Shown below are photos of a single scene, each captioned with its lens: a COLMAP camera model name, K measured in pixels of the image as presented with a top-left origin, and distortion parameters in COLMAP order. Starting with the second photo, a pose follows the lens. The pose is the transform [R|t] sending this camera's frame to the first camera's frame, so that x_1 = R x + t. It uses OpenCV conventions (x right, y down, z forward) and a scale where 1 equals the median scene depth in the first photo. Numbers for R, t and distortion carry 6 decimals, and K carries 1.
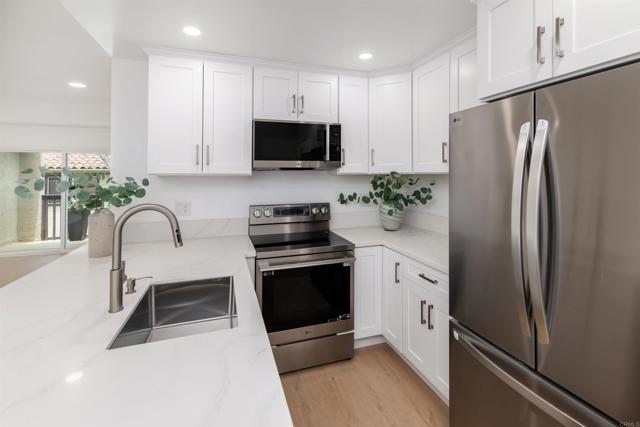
lens RADIAL K [[294.1, 0, 319.3], [0, 294.1, 175.3], [0, 0, 1]] dist [0.002667, 0.000222]
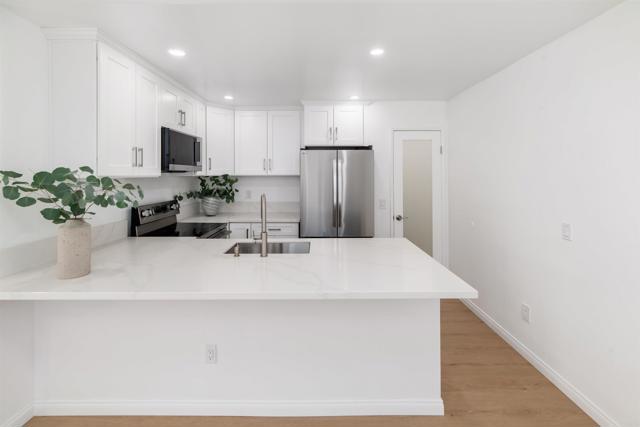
lens RADIAL K [[294.1, 0, 319.3], [0, 294.1, 175.3], [0, 0, 1]] dist [0.002667, 0.000222]
pose [[0.316025, 0.003175, 0.948745, -1.041969], [0.004908, 0.999976, -0.004981, 0.002552], [-0.948738, 0.006230, 0.316002, 0.075550]]
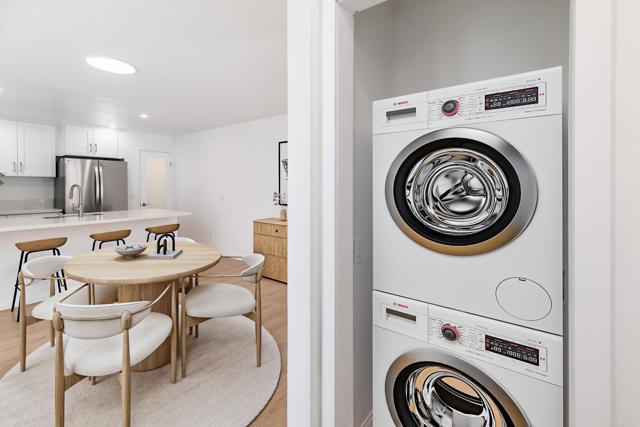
lens RADIAL K [[276.4, 0, 320.2], [0, 276.4, 187.3], [0, 0, 1]] dist [0.000825, 0.000147]
pose [[-0.572926, 0.002275, 0.819604, -2.179156], [0.009889, 0.999943, 0.004138, 0.076636], [-0.819548, 0.010476, -0.572915, 0.276497]]
